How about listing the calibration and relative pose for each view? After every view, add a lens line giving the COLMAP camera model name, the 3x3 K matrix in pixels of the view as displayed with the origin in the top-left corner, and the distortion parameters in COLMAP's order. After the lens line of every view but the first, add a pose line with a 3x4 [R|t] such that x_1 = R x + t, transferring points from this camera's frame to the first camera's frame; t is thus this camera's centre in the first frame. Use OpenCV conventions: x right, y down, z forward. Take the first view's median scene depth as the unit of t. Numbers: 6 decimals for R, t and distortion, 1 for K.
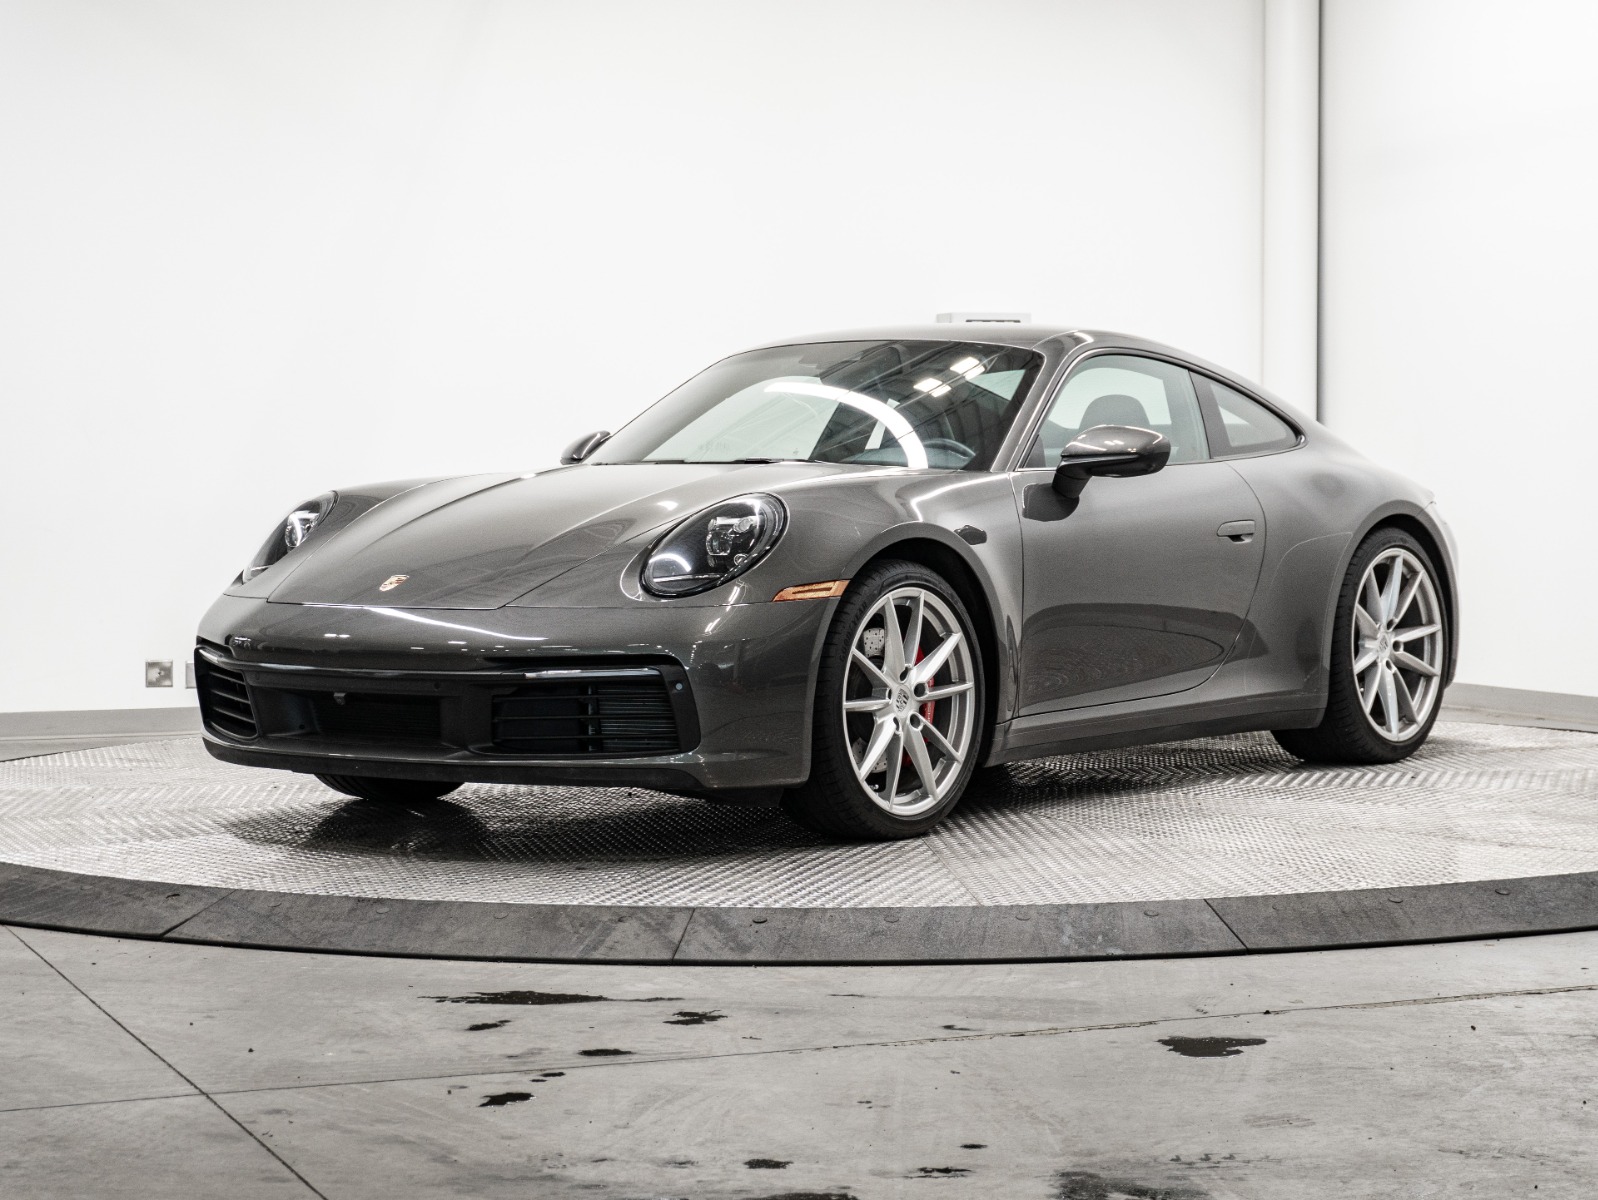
lens RADIAL K [[3389.8, 0, 799.0], [0, 3389.8, 600.0], [0, 0, 1]] dist [0.019298, -0.251221]
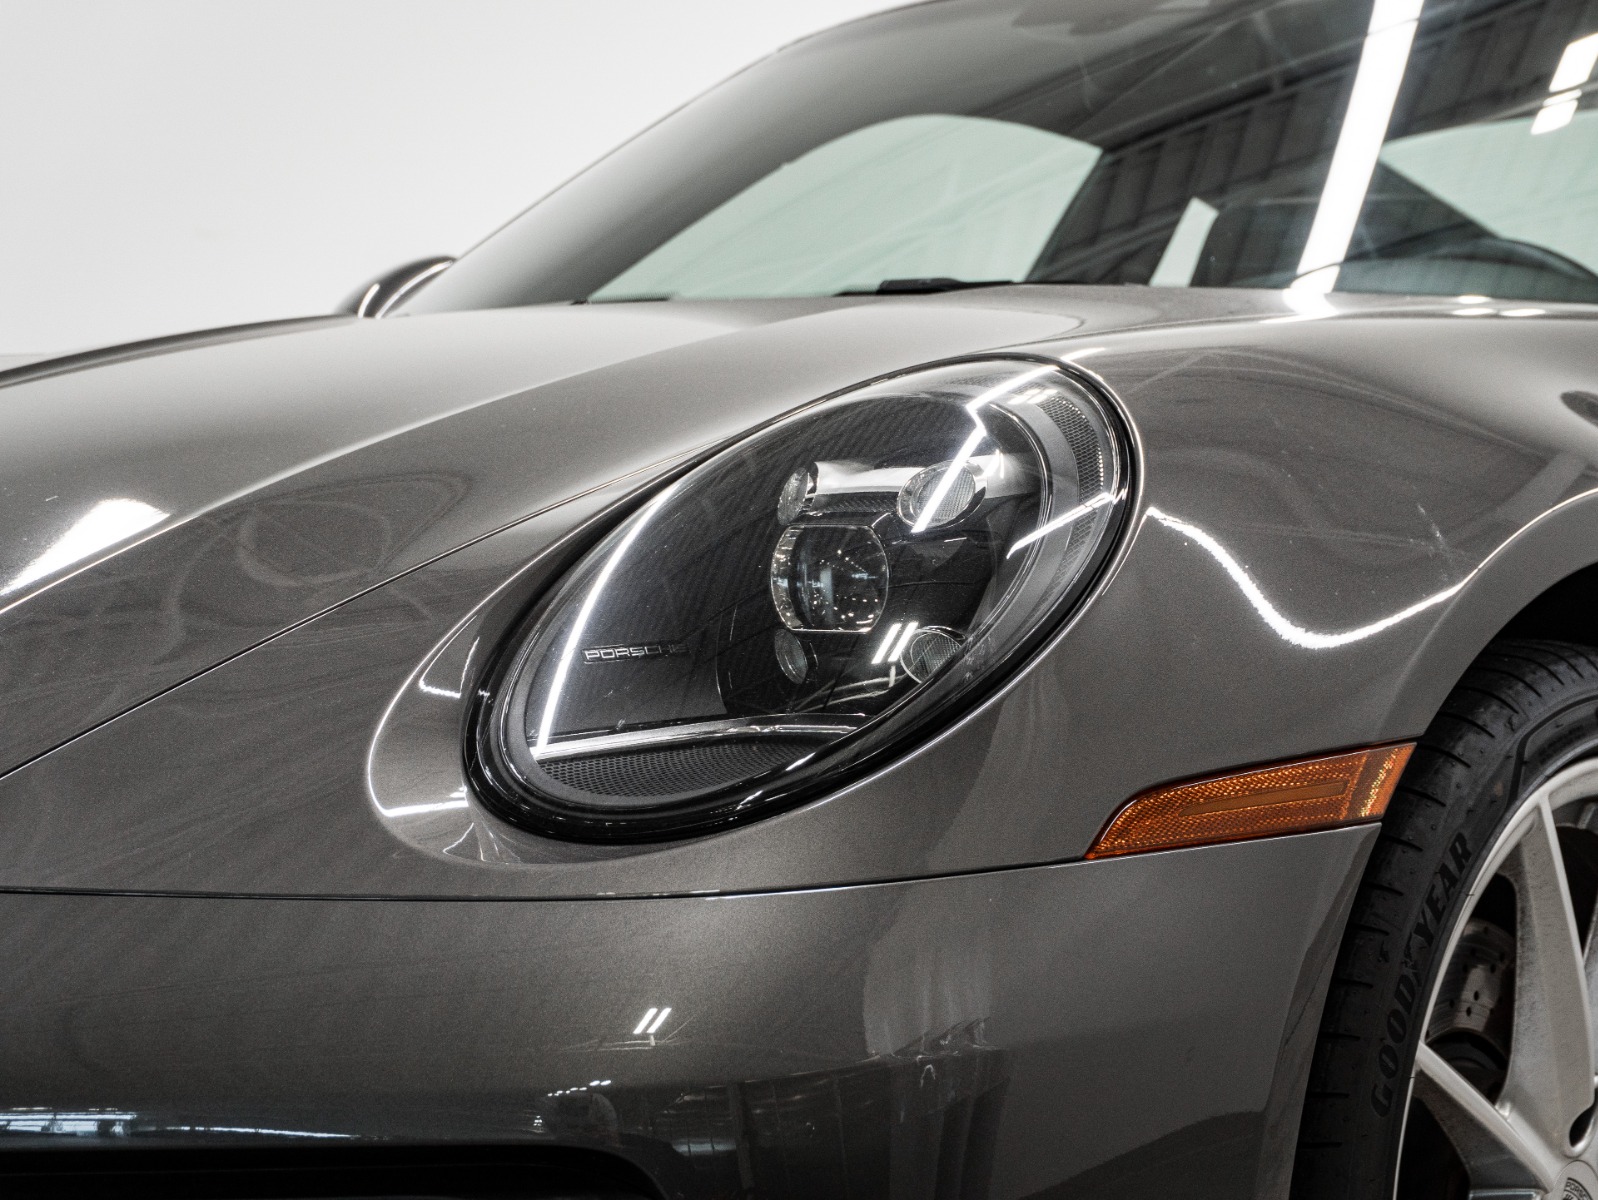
lens RADIAL K [[3824.5, 0, 799.0], [0, 3824.5, 600.0], [0, 0, 1]] dist [0.018229, -0.078267]
pose [[0.999947, 0.003318, -0.009737, -0.022865], [-0.003254, 0.999973, 0.006558, -0.016826], [0.009759, -0.006526, 0.999931, 0.742066]]
